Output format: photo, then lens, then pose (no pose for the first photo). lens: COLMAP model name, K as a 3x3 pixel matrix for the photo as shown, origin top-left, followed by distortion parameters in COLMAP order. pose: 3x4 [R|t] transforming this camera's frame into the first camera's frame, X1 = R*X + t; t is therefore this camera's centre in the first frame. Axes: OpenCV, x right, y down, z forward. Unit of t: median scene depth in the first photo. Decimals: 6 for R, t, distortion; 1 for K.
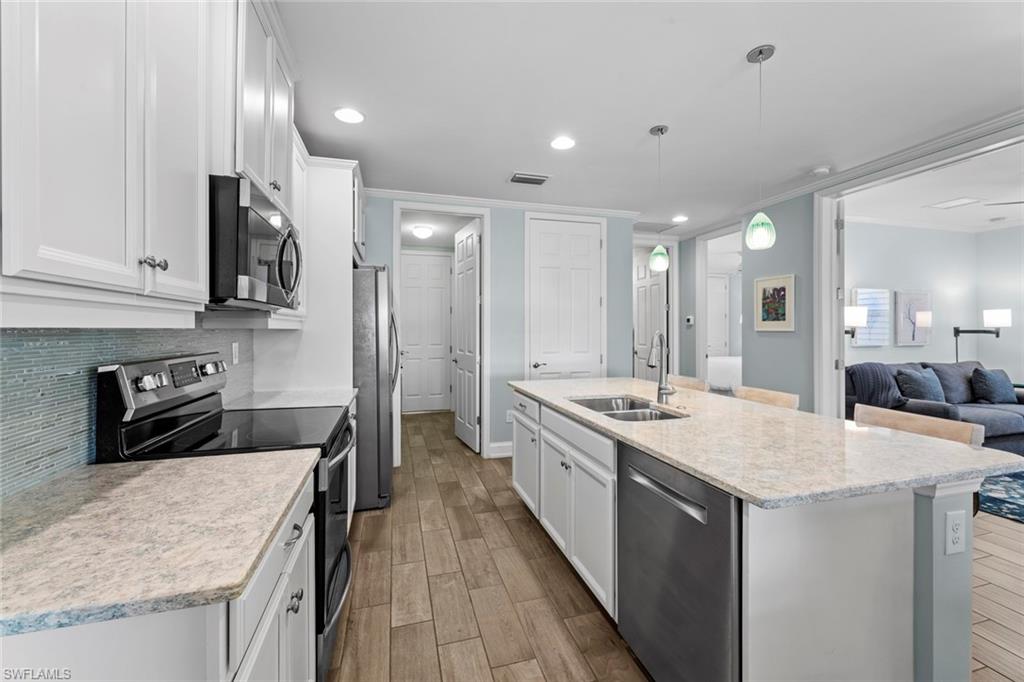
lens RADIAL K [[416.4, 0, 513.8], [0, 416.4, 330.6], [0, 0, 1]] dist [0.003244, -0.001128]
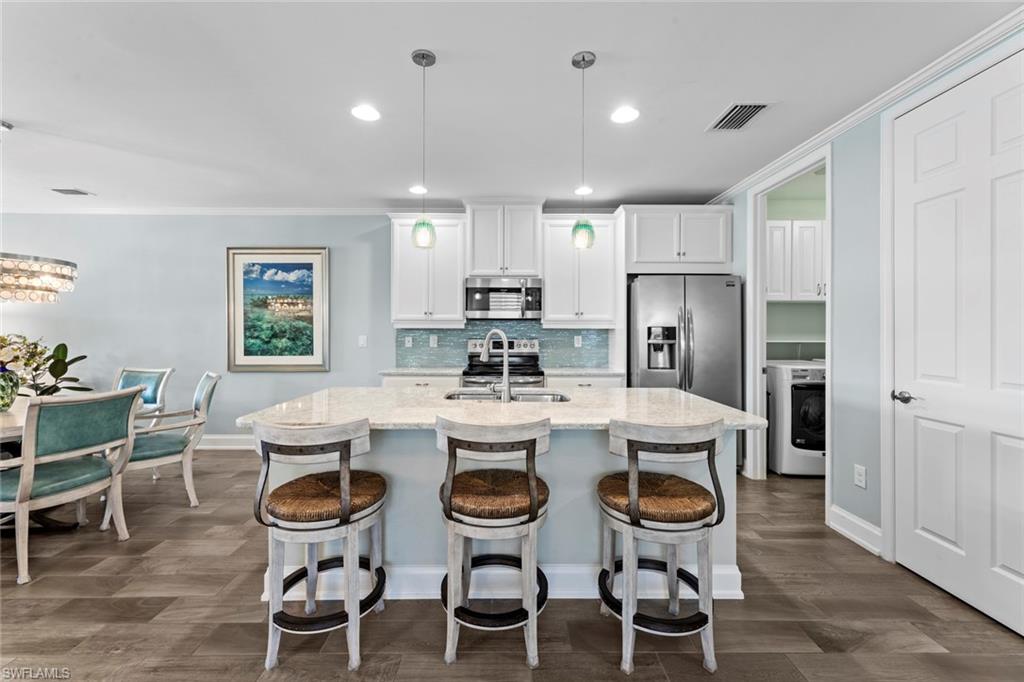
lens RADIAL K [[416.4, 0, 504.3], [0, 416.4, 335.7], [0, 0, 1]] dist [0.003244, -0.001128]
pose [[-0.275973, 0.009412, -0.961119, 0.692369], [-0.005849, 0.999917, 0.011471, 0.003693], [0.961148, 0.008787, -0.275895, 0.674047]]
